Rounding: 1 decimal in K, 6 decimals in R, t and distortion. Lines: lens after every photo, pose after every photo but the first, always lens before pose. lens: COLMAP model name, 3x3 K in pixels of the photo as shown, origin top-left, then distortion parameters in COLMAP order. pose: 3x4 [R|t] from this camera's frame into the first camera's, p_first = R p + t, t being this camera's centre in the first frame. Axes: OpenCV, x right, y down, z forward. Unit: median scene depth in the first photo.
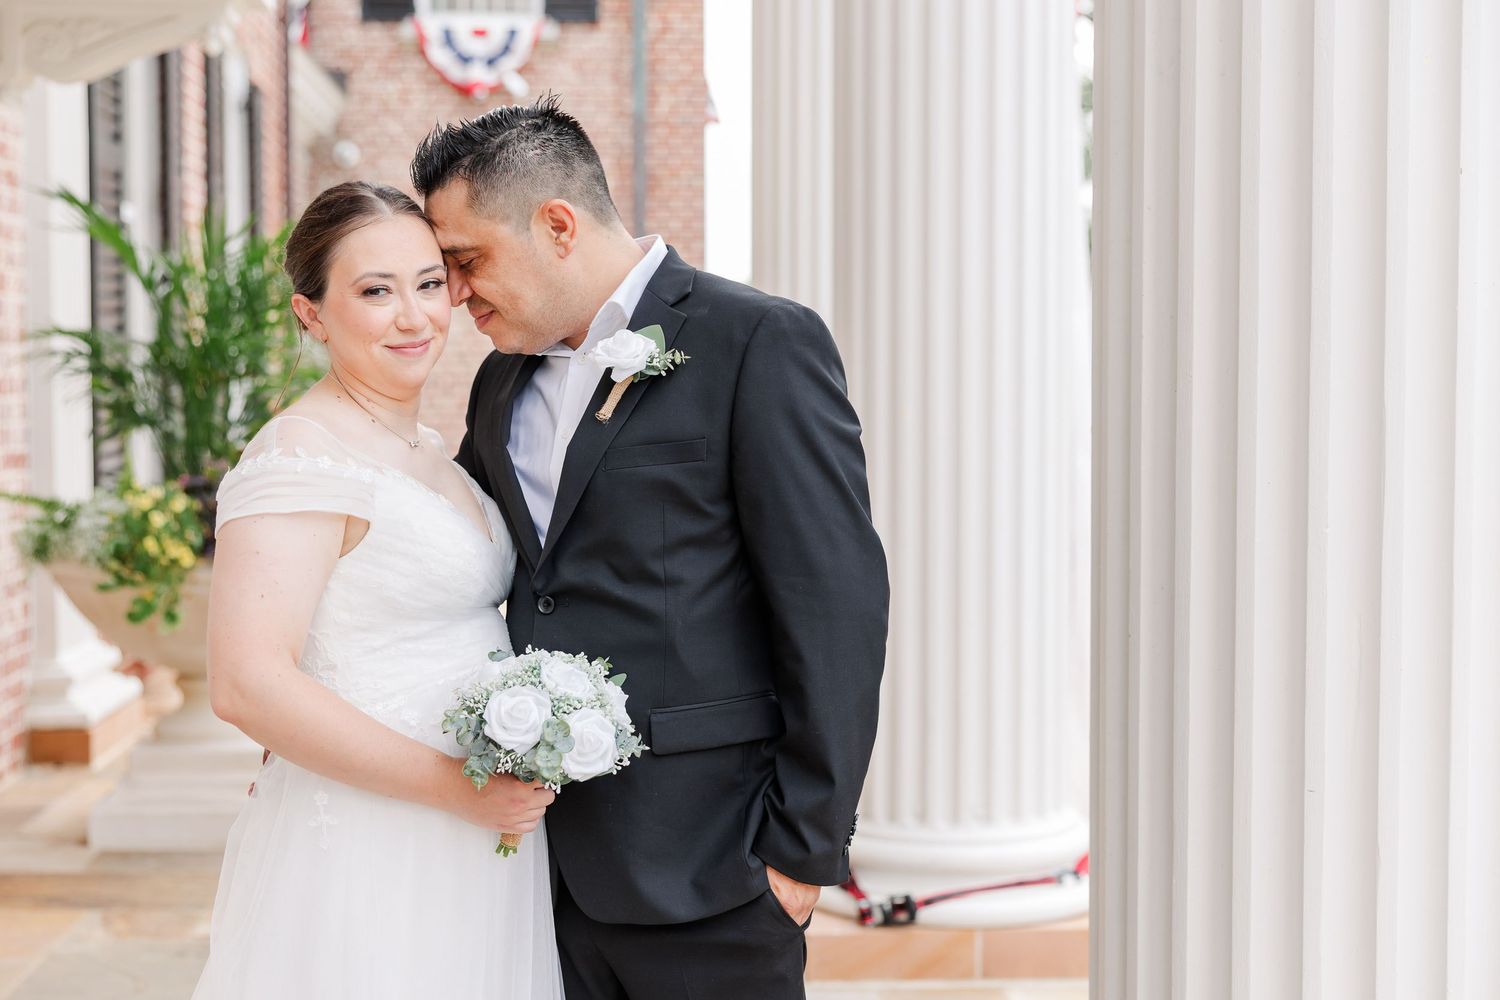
lens RADIAL K [[2148.7, 0, 720.7], [0, 2148.7, 477.5], [0, 0, 1]] dist [0.036908, 0.000000]
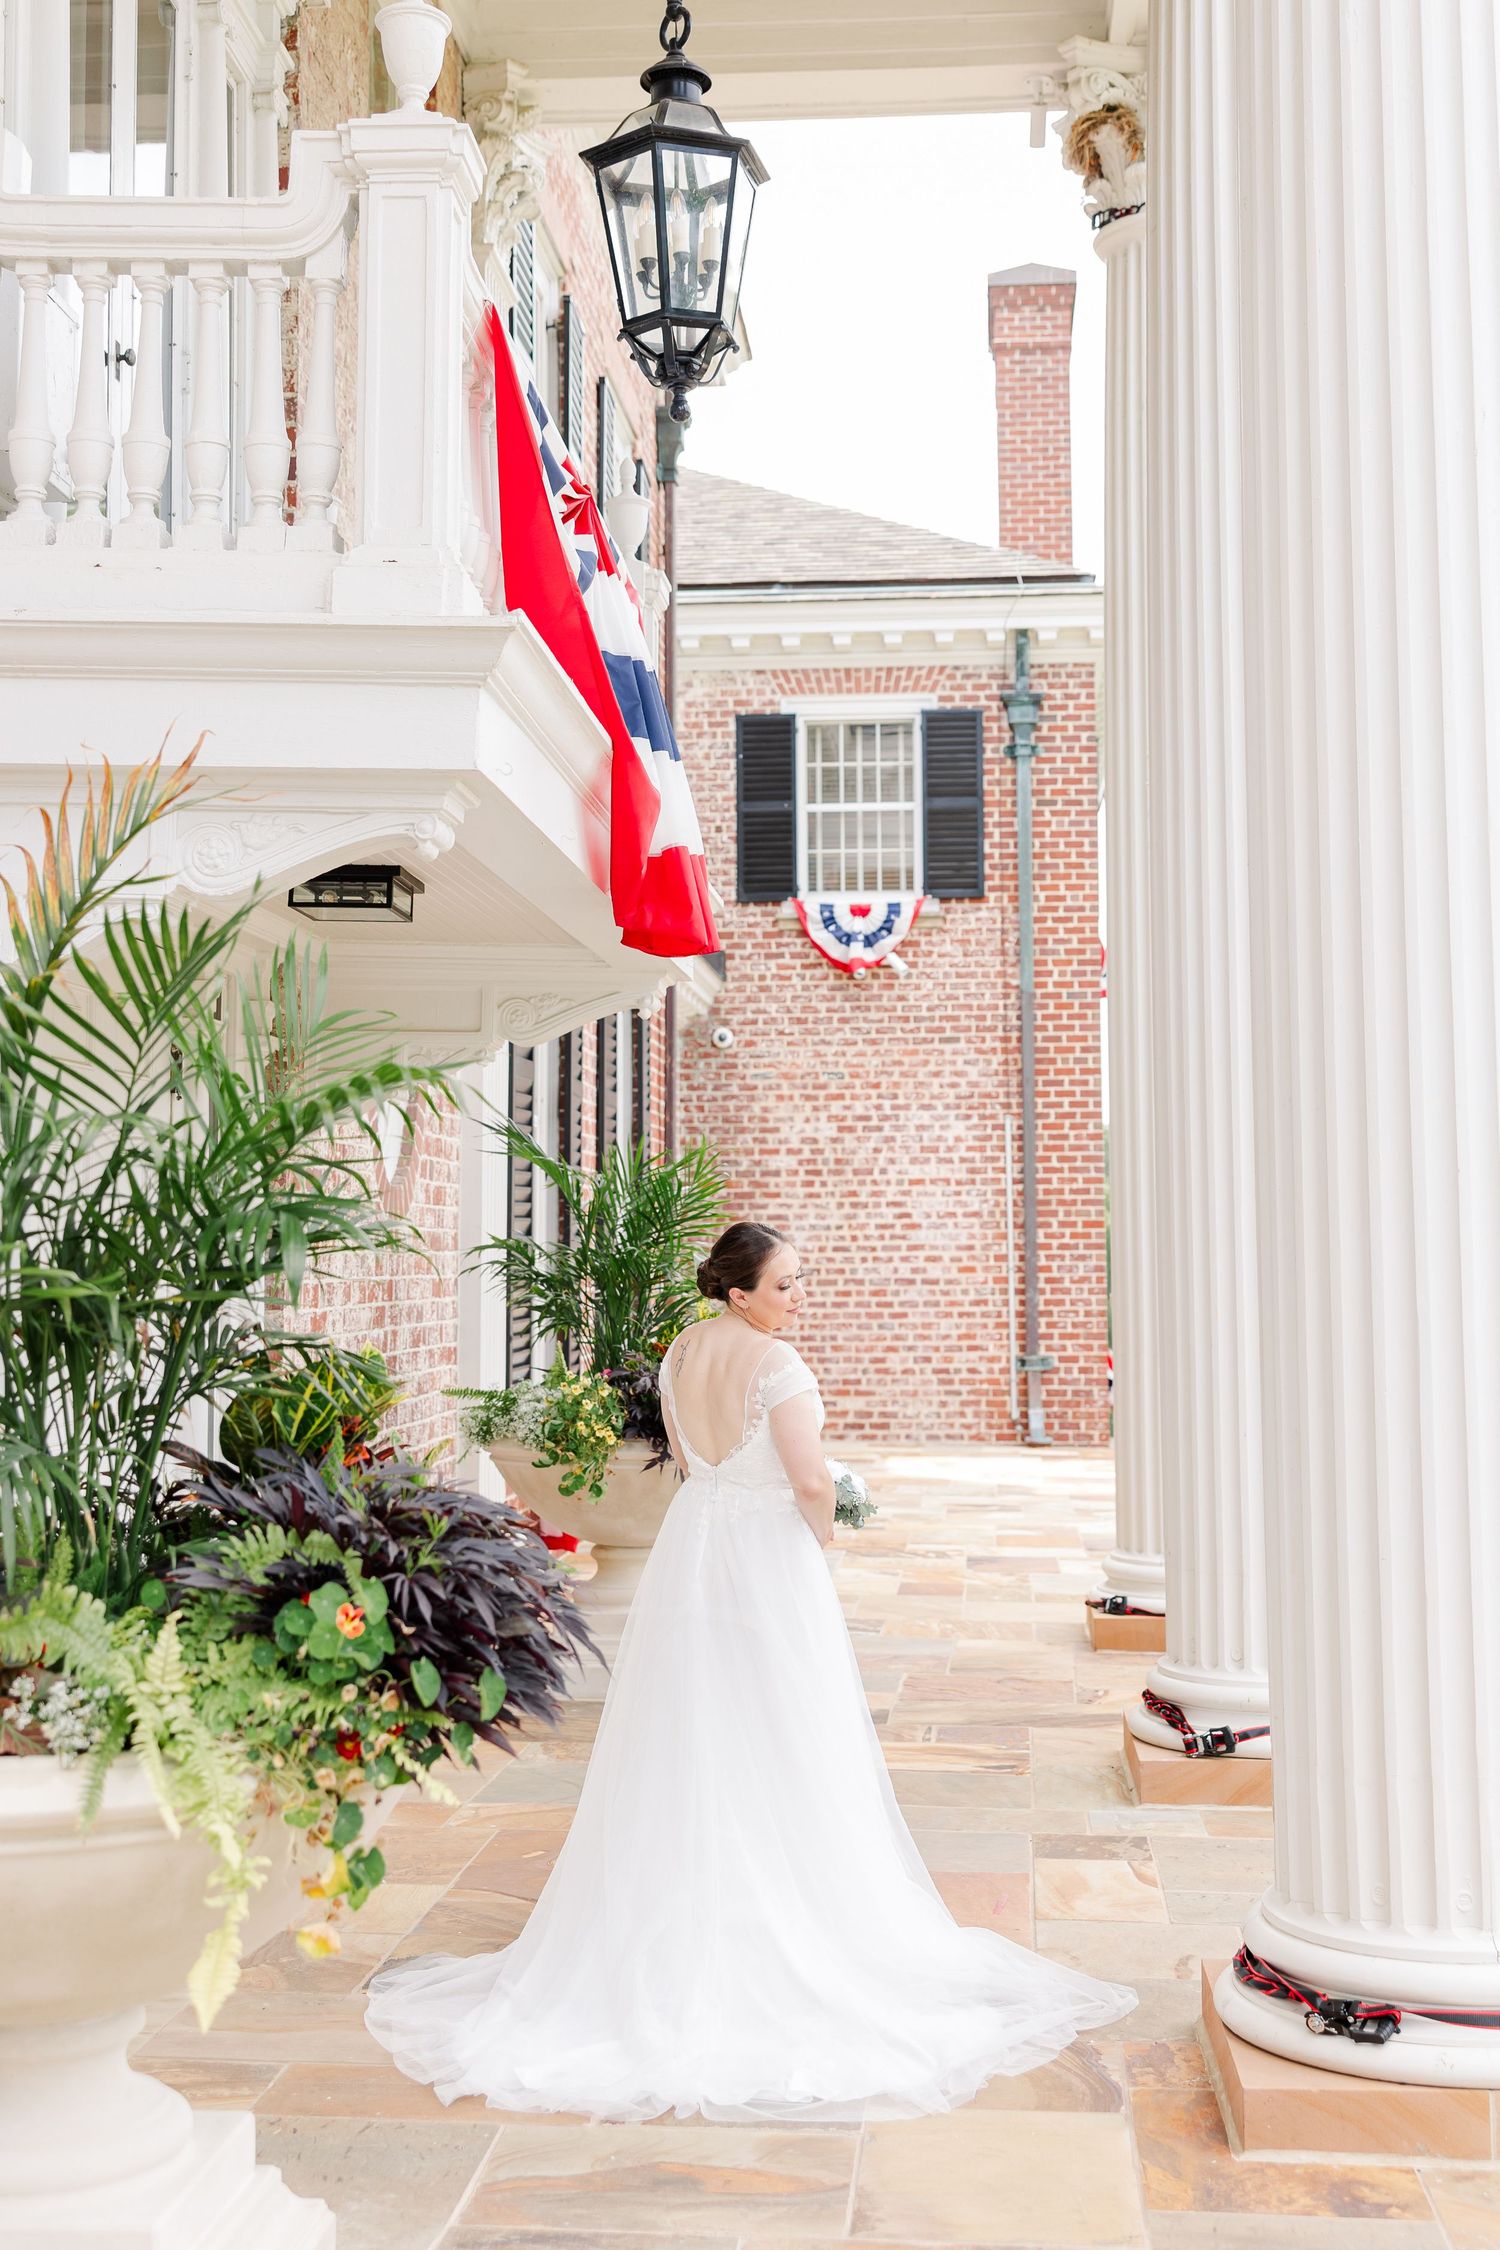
lens RADIAL K [[2535.0, 0, 810.1], [0, 2535.0, 998.3], [0, 0, 1]] dist [-0.003151, 0.000000]
pose [[0.991375, -0.019234, -0.129633, 0.040747], [-0.000147, 0.989006, -0.147872, 0.004592], [0.131053, 0.146616, 0.980474, -0.362457]]
